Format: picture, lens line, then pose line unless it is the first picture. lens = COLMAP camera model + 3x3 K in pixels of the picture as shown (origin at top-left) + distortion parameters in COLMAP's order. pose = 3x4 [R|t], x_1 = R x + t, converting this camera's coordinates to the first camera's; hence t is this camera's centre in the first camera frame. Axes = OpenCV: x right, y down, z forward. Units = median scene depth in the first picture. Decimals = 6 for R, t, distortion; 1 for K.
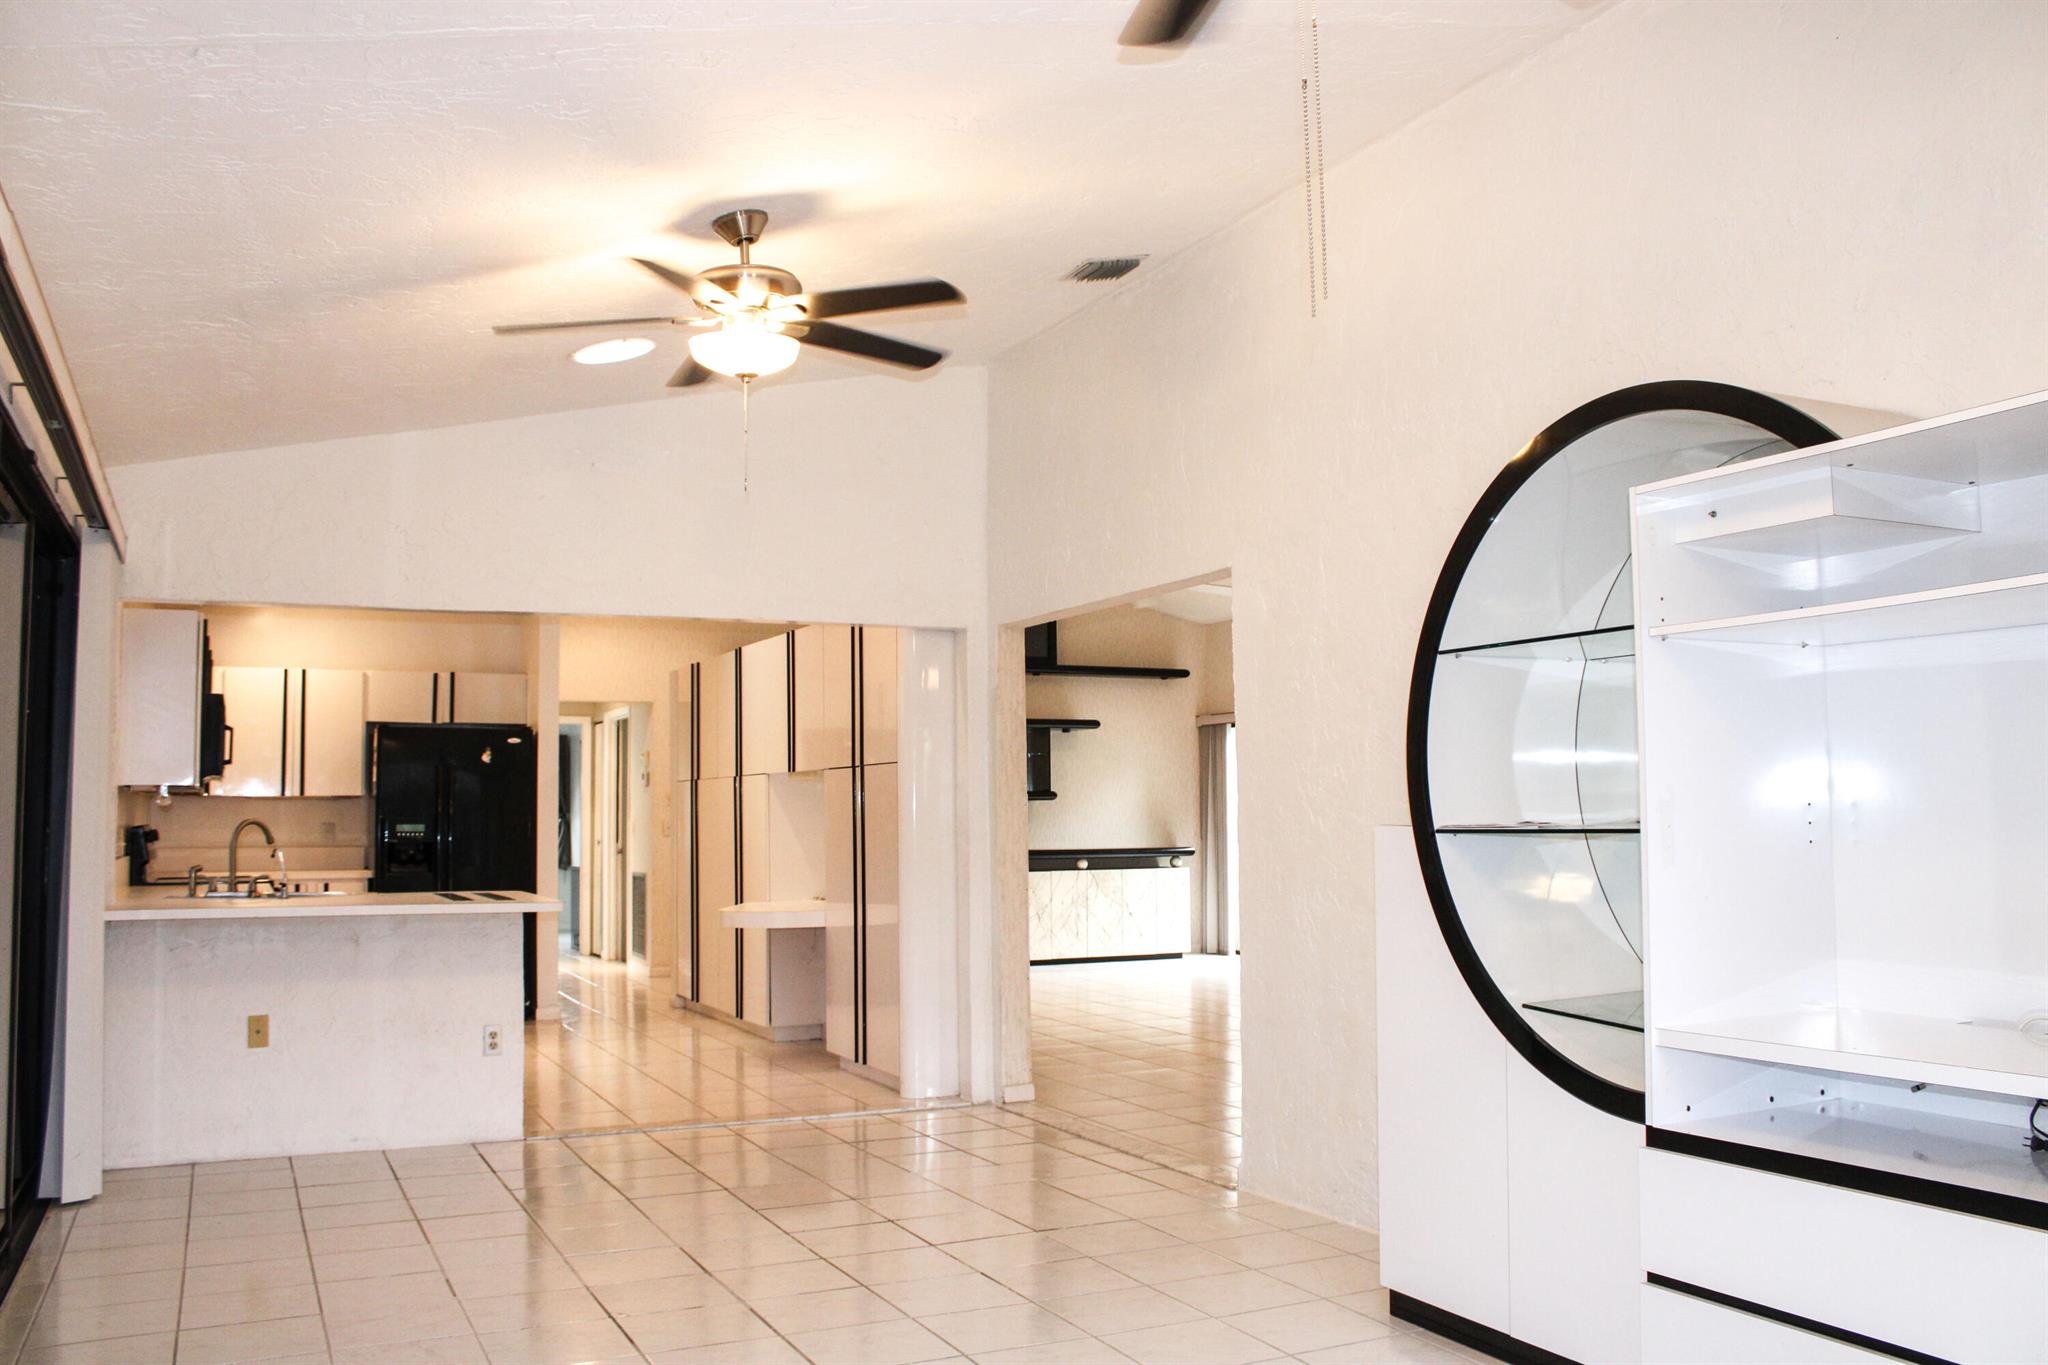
lens RADIAL K [[1727.3, 0, 1008.1], [0, 1727.3, 685.4], [0, 0, 1]] dist [-0.161532, 0.148530]
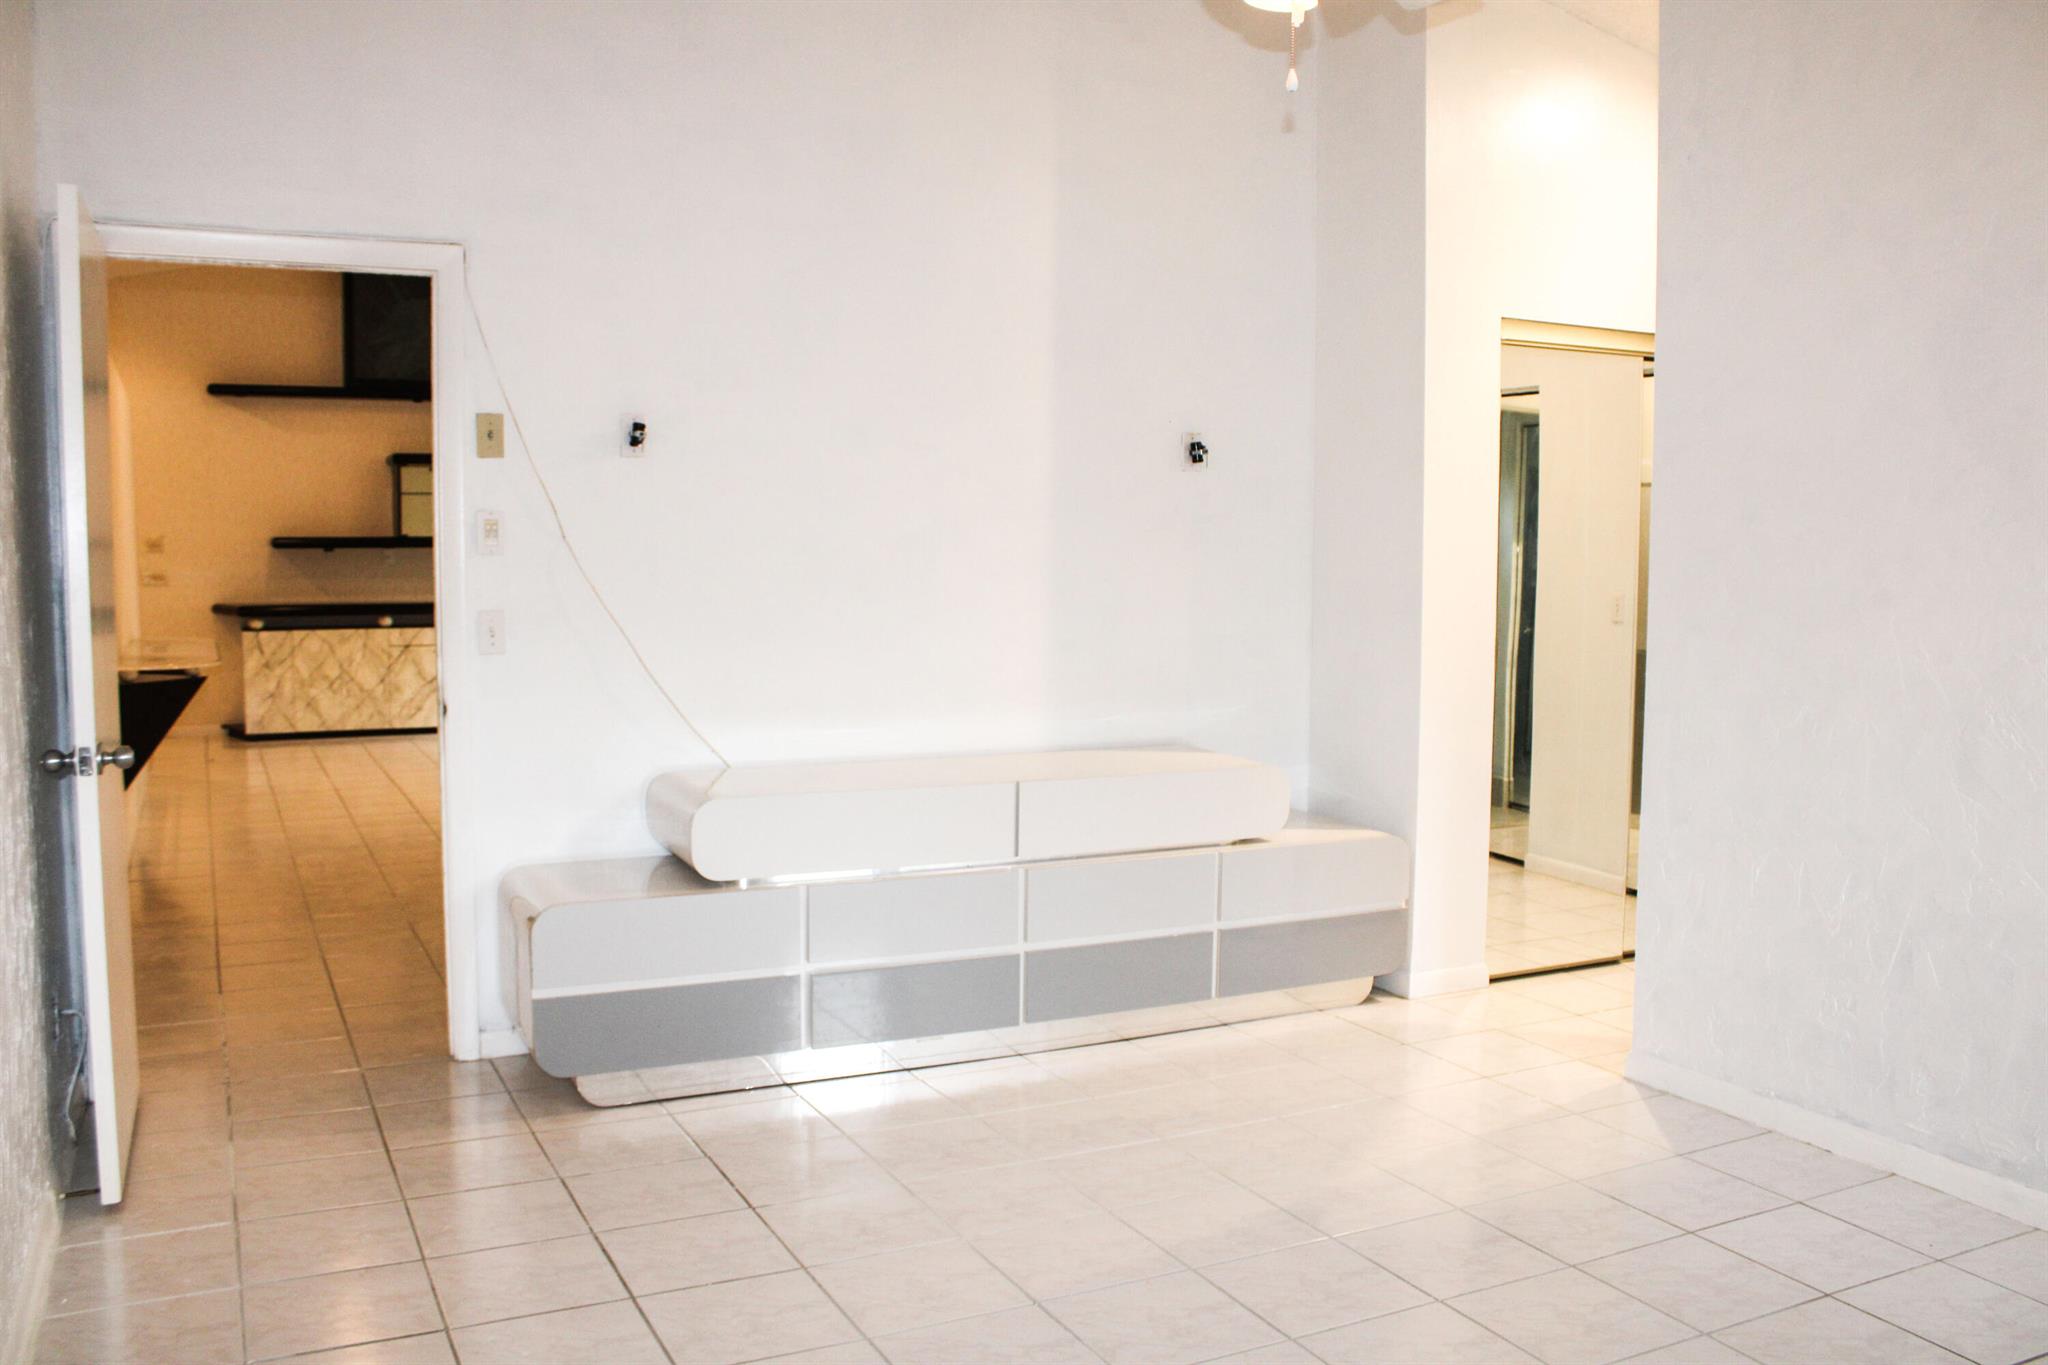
lens RADIAL K [[1727.3, 0, 1008.1], [0, 1727.3, 685.4], [0, 0, 1]] dist [-0.161532, 0.148530]
pose [[0.999760, 0.007591, 0.020564, 0.218710], [-0.010512, 0.989246, 0.145885, 0.005684], [-0.019236, -0.146066, 0.989088, 0.098789]]
